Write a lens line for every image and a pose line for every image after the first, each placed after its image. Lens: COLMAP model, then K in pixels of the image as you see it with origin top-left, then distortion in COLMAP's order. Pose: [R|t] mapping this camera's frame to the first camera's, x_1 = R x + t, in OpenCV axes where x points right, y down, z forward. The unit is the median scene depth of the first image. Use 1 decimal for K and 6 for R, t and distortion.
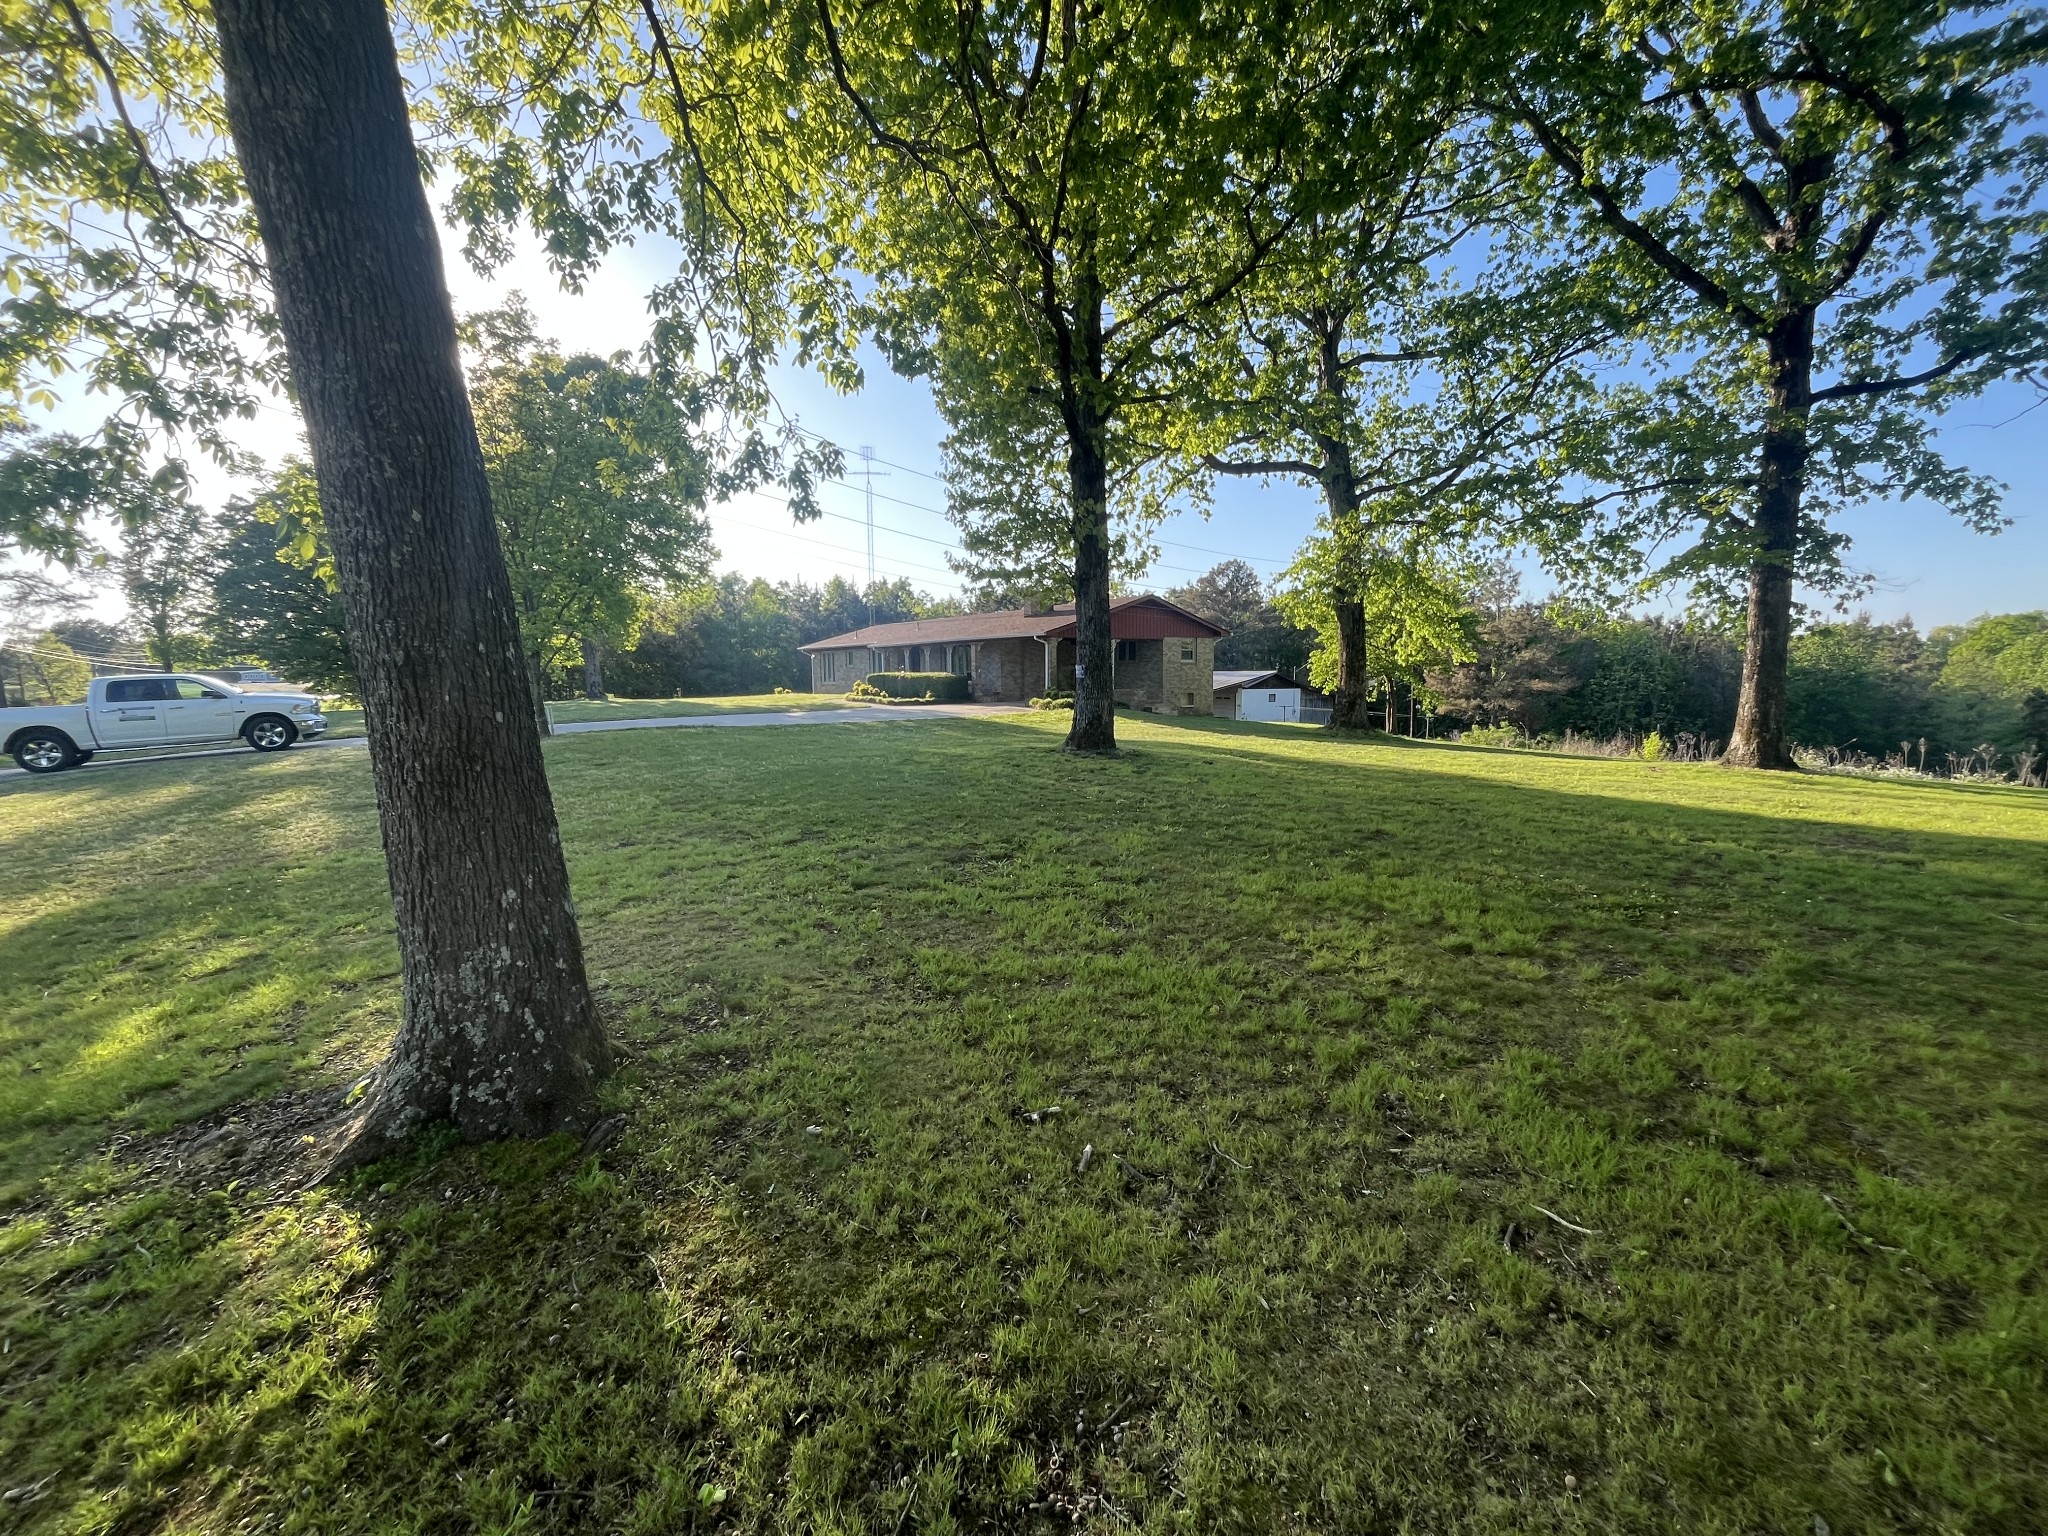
lens RADIAL K [[824.0, 0, 1017.0], [0, 824.0, 768.8], [0, 0, 1]] dist [-0.001279, 0.000039]
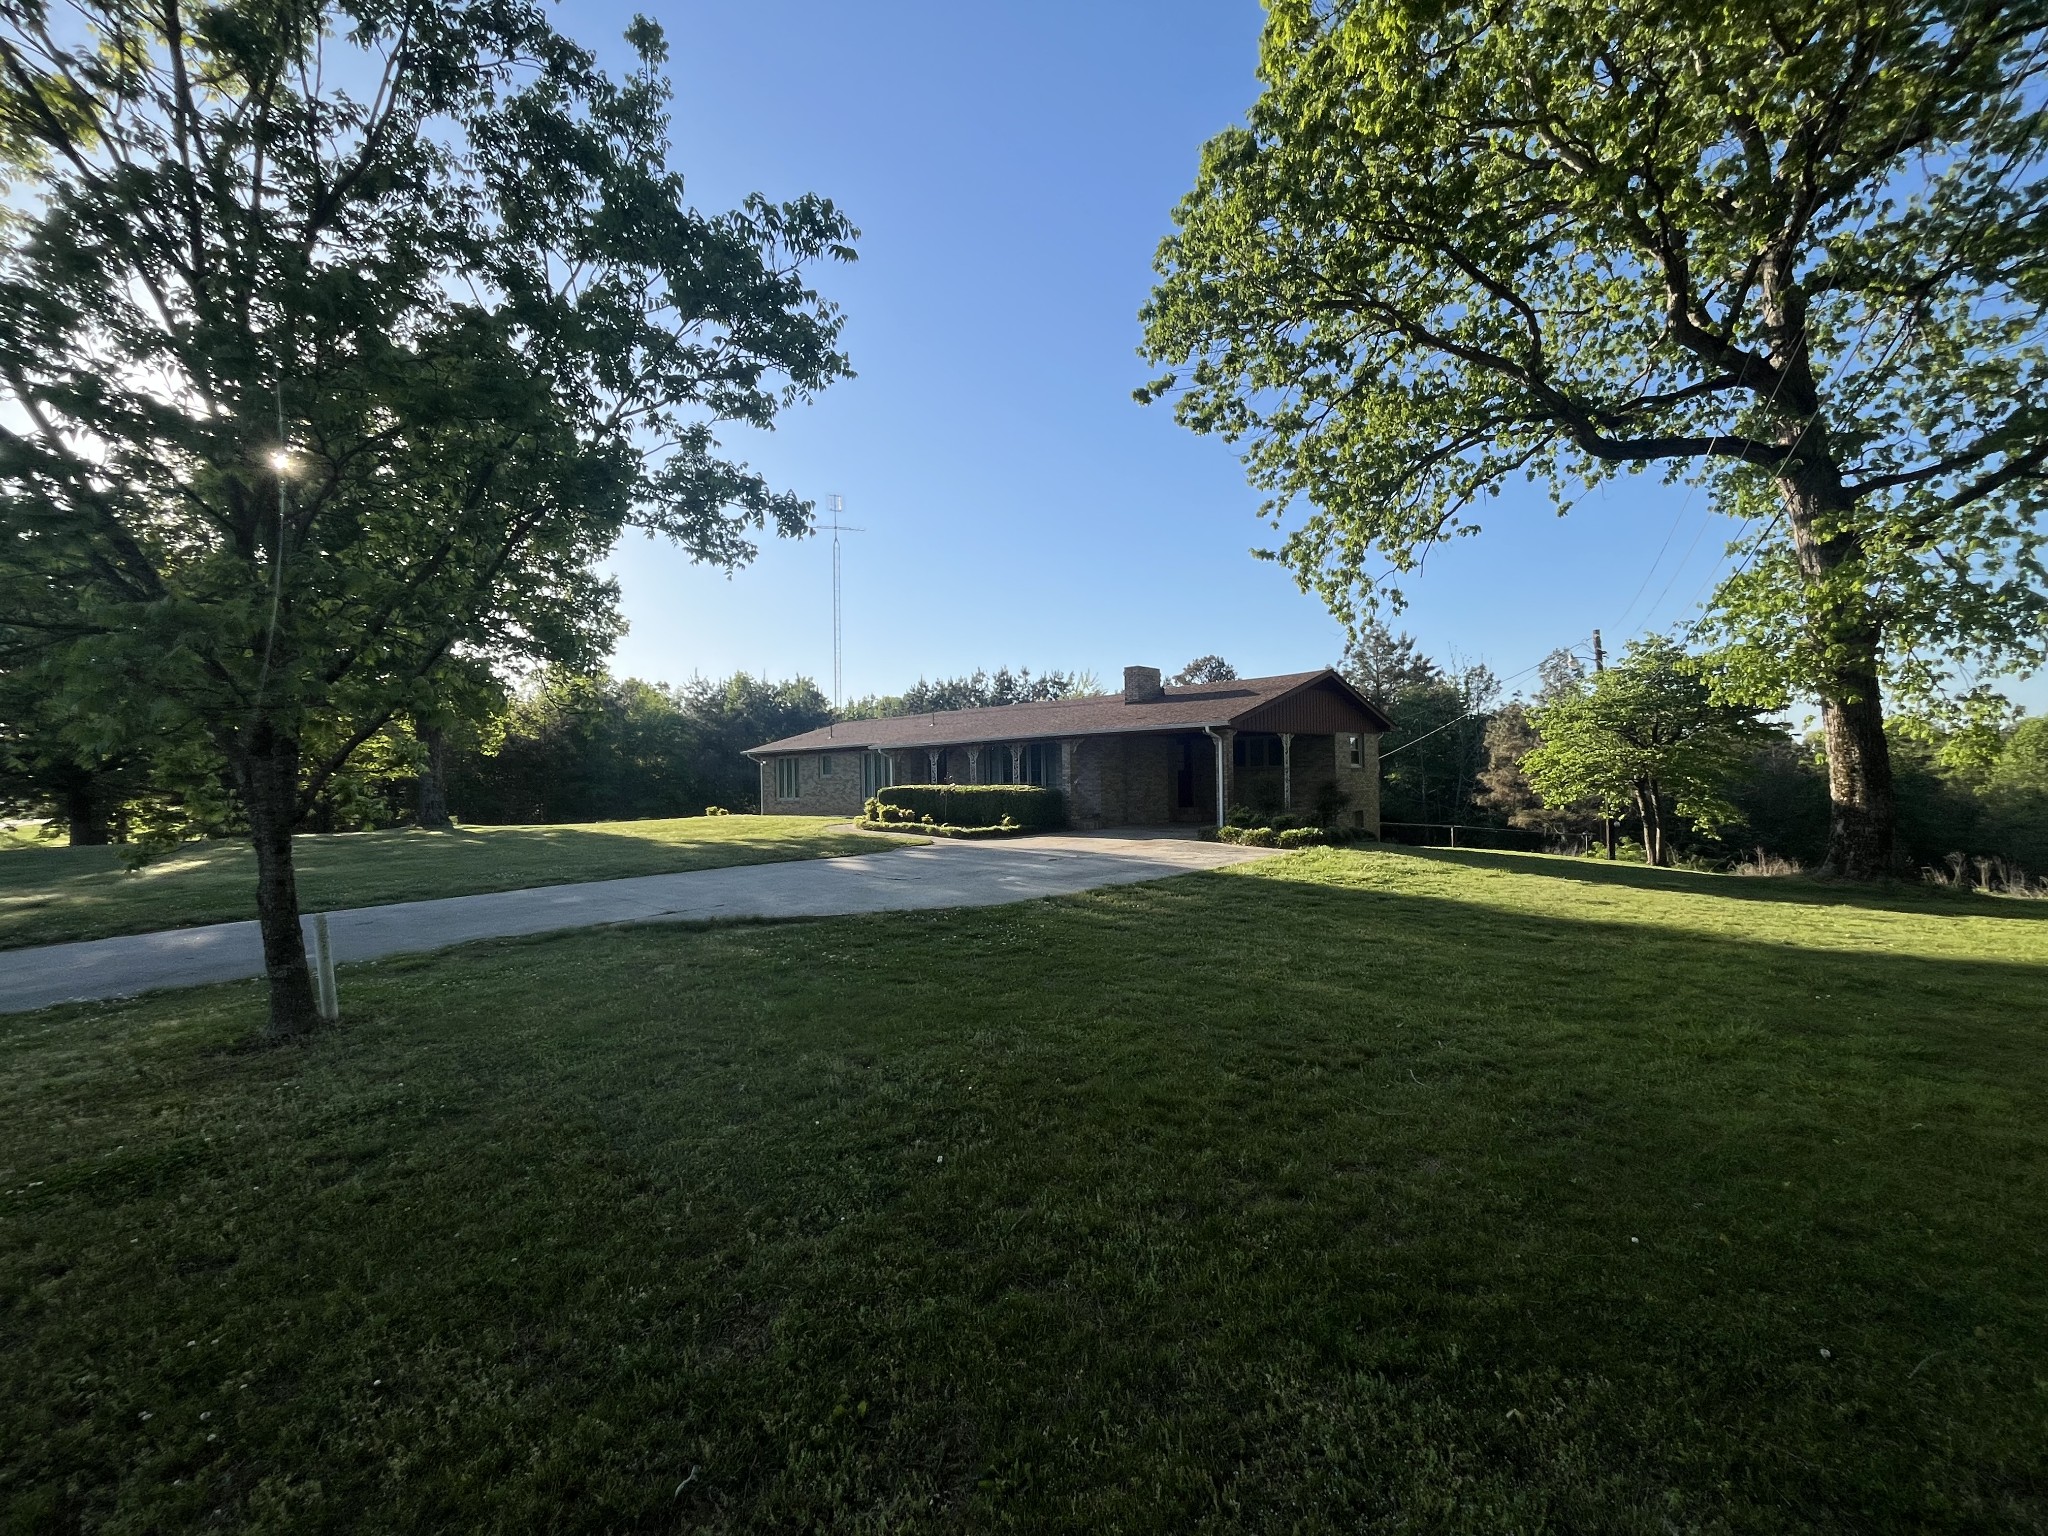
lens RADIAL K [[824.0, 0, 1017.0], [0, 824.0, 768.8], [0, 0, 1]] dist [-0.001279, 0.000039]
pose [[0.988241, -0.004989, 0.152822, -0.165293], [0.024747, 0.991509, -0.127663, -0.039497], [-0.150887, 0.129944, 0.979973, 0.303969]]
